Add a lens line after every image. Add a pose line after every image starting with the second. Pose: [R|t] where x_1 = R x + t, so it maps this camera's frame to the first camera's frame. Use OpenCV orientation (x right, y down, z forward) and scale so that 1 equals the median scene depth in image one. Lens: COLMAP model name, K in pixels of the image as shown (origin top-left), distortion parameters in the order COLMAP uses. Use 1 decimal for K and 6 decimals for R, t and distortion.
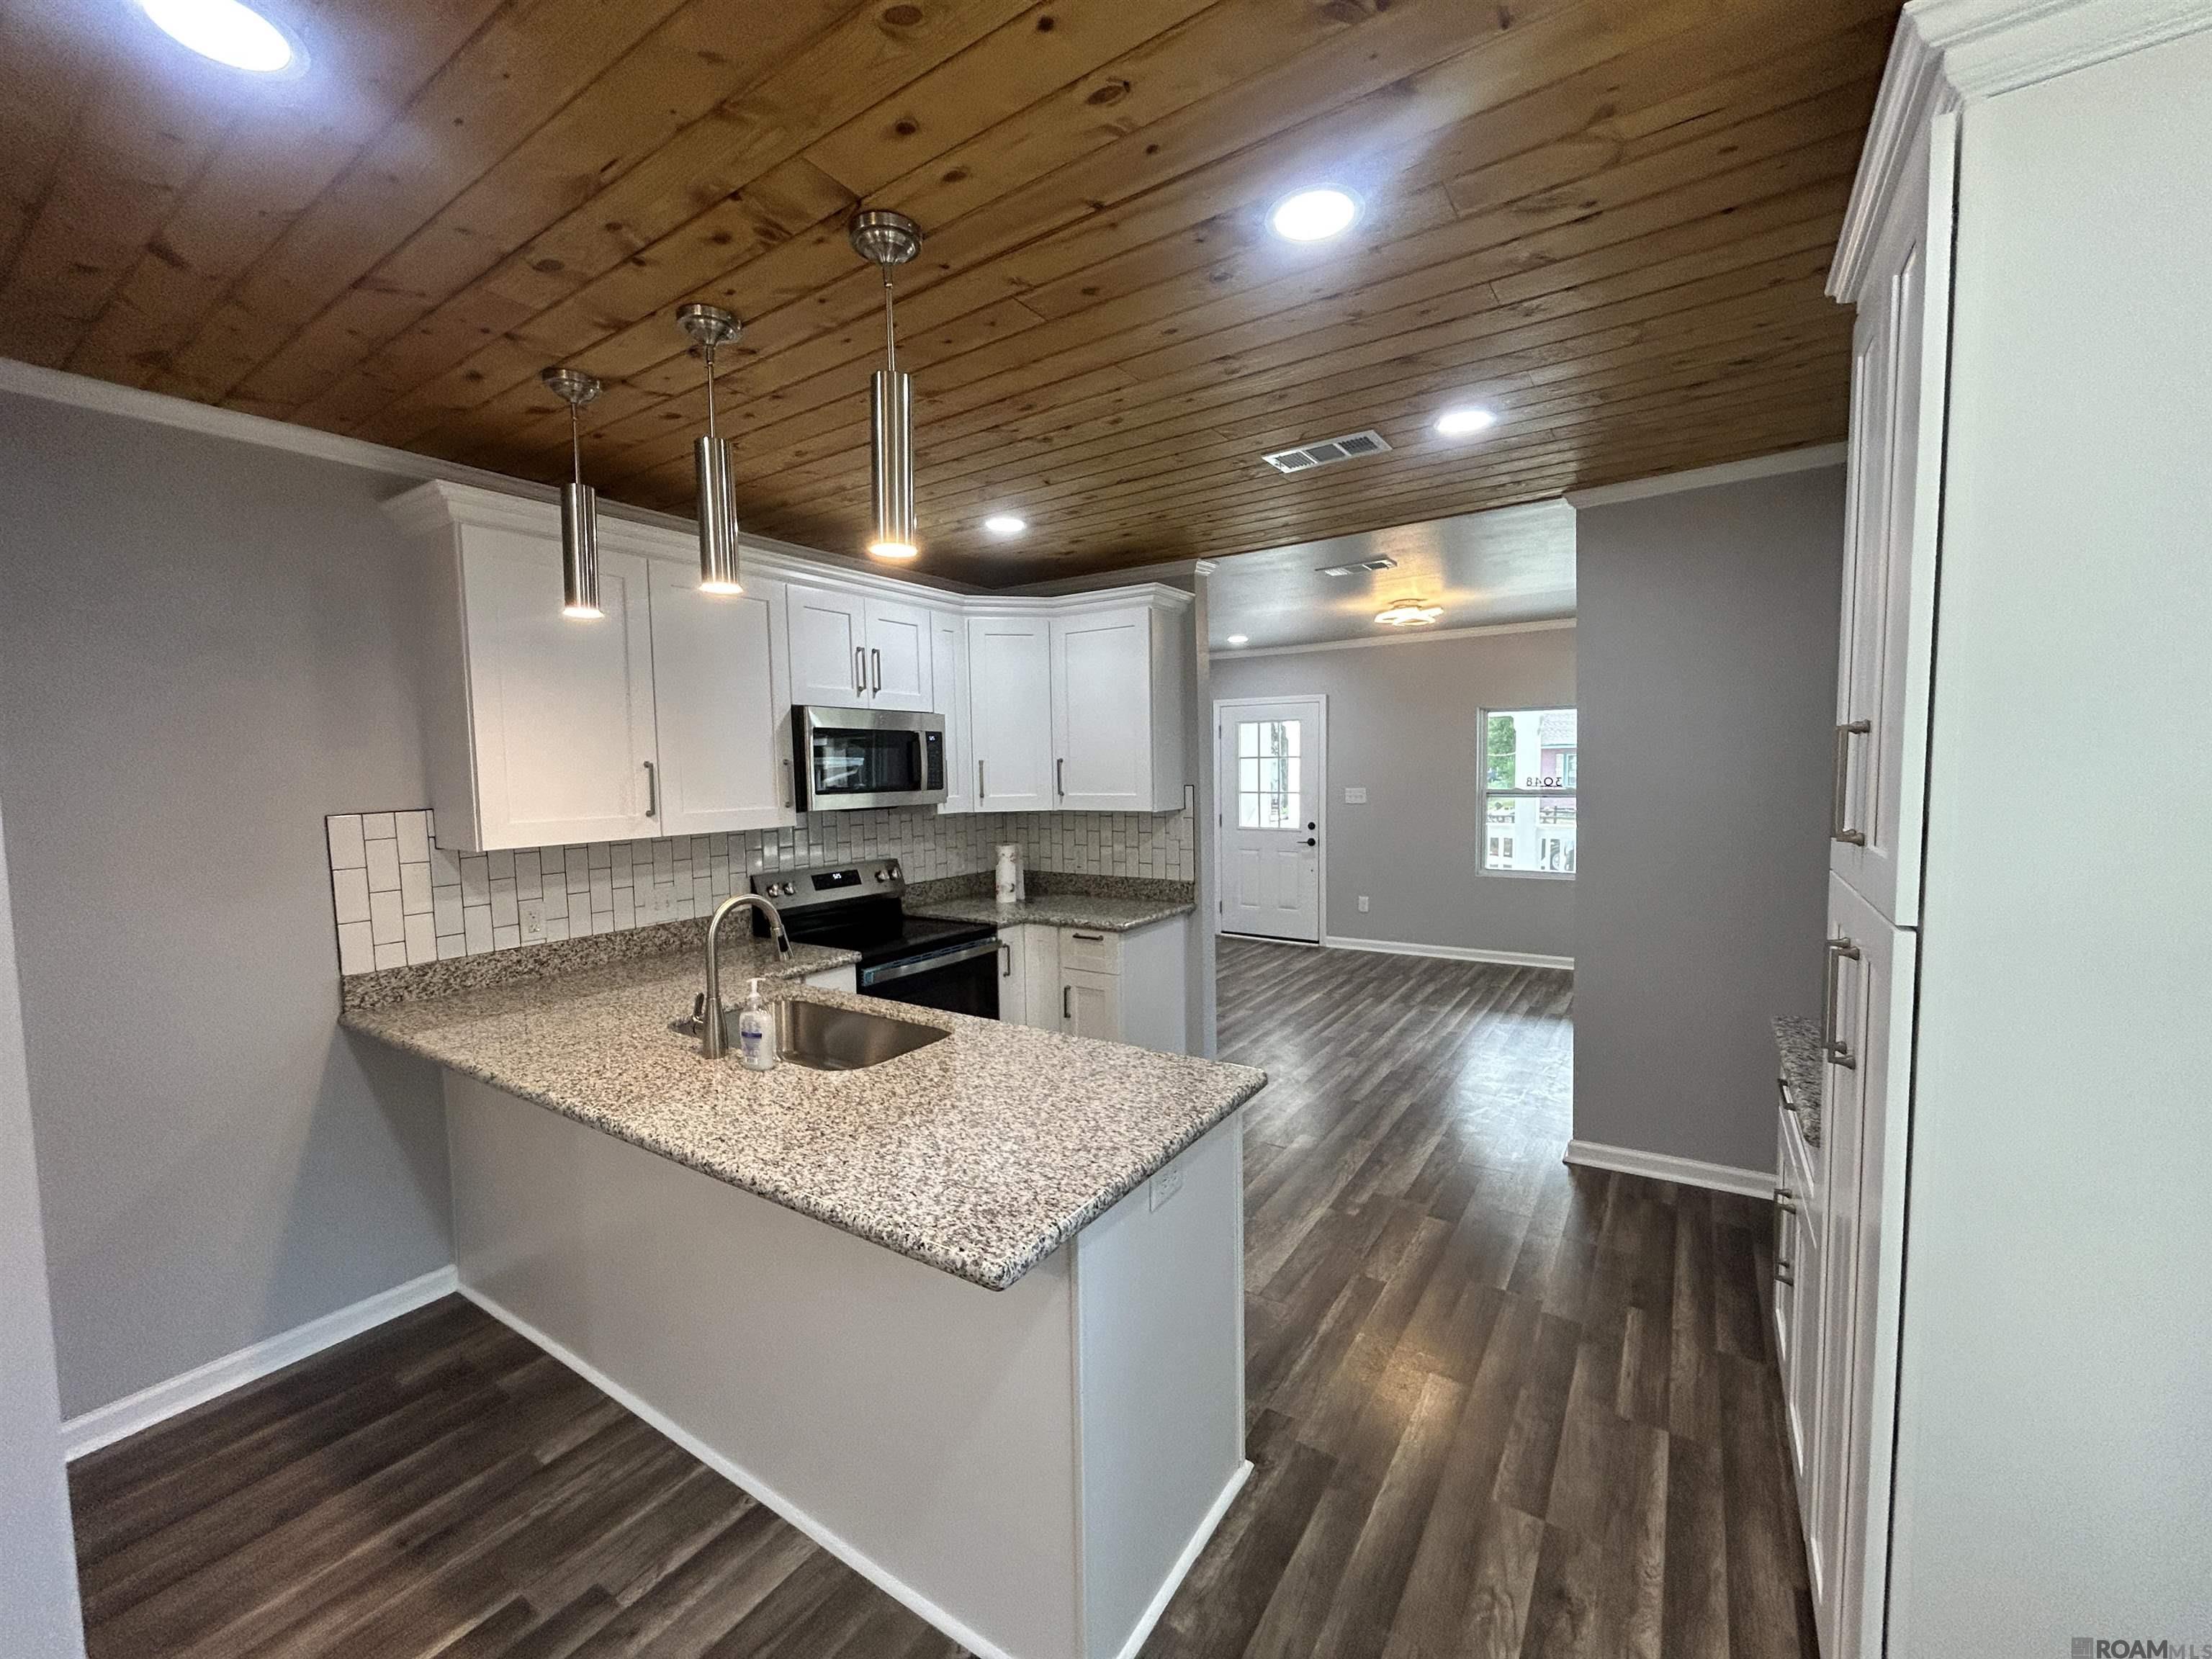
lens RADIAL K [[892.6, 0, 1106.0], [0, 892.6, 829.5], [0, 0, 1]] dist [-0.002198, -0.000260]
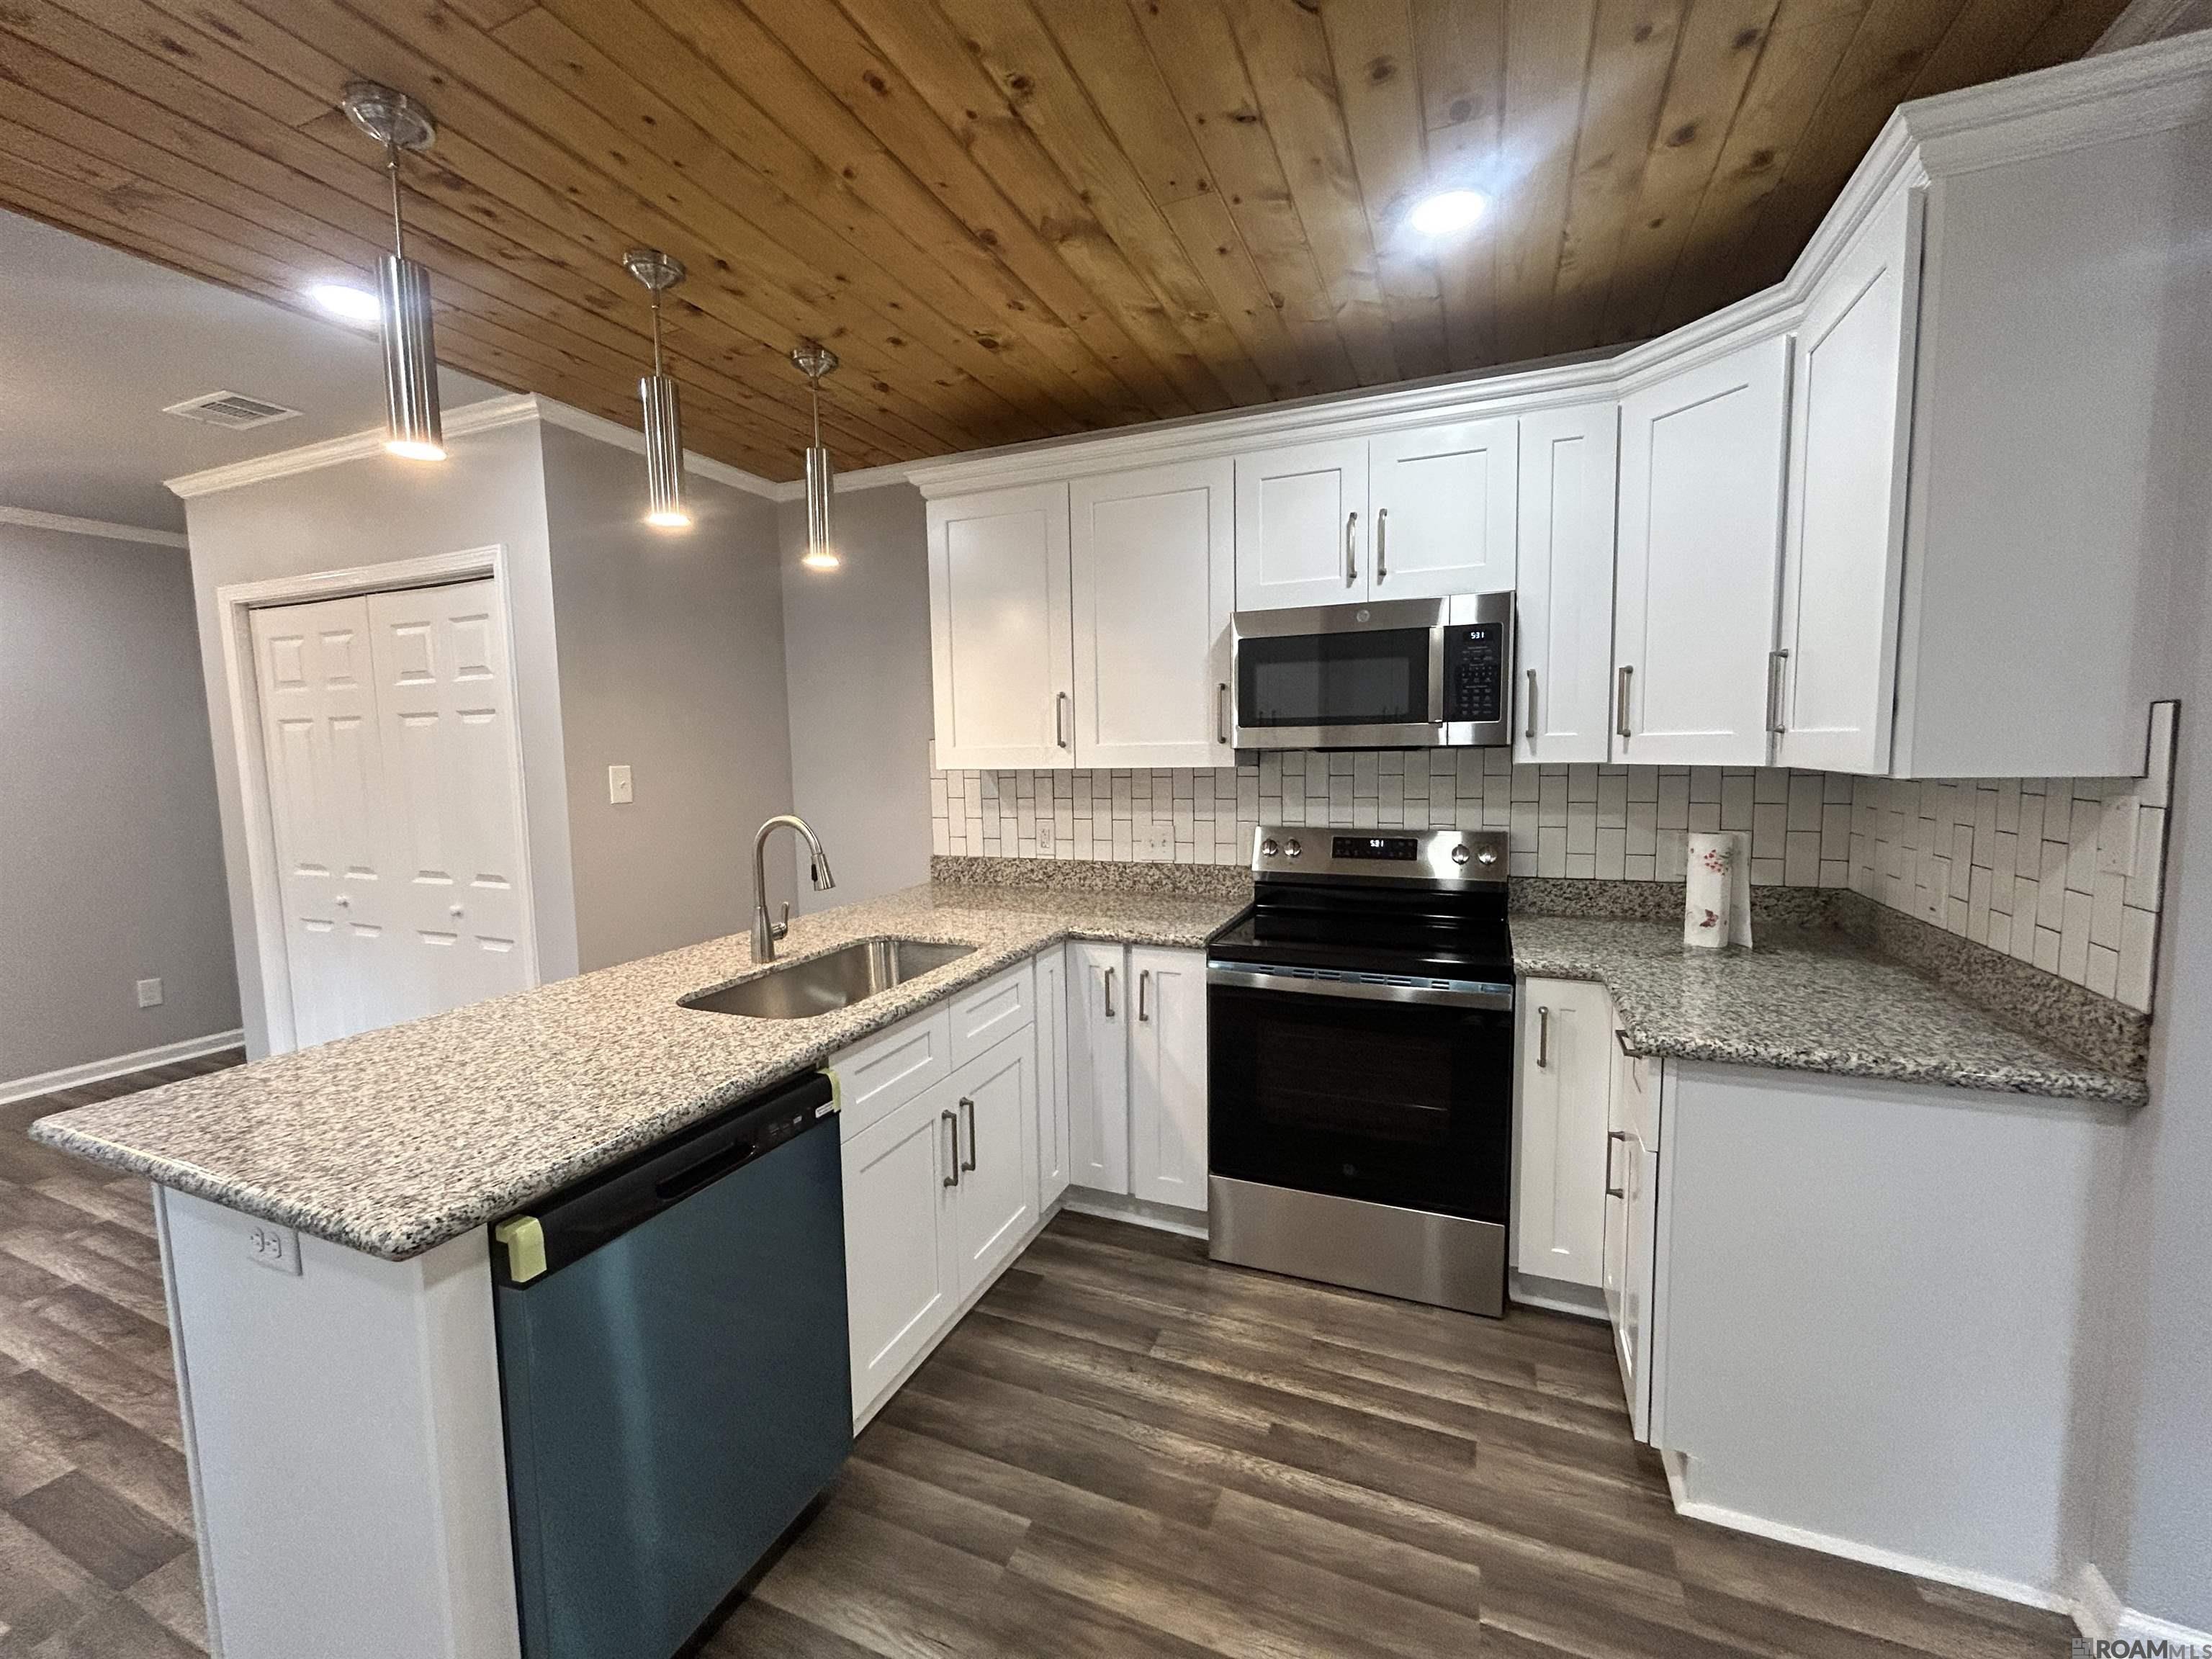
lens RADIAL K [[892.6, 0, 1106.0], [0, 892.6, 829.5], [0, 0, 1]] dist [-0.002198, -0.000260]
pose [[0.181717, 0.104953, -0.977734, 0.462847], [-0.055202, 0.993809, 0.096419, -0.021363], [0.981800, 0.036452, 0.186385, 0.821877]]
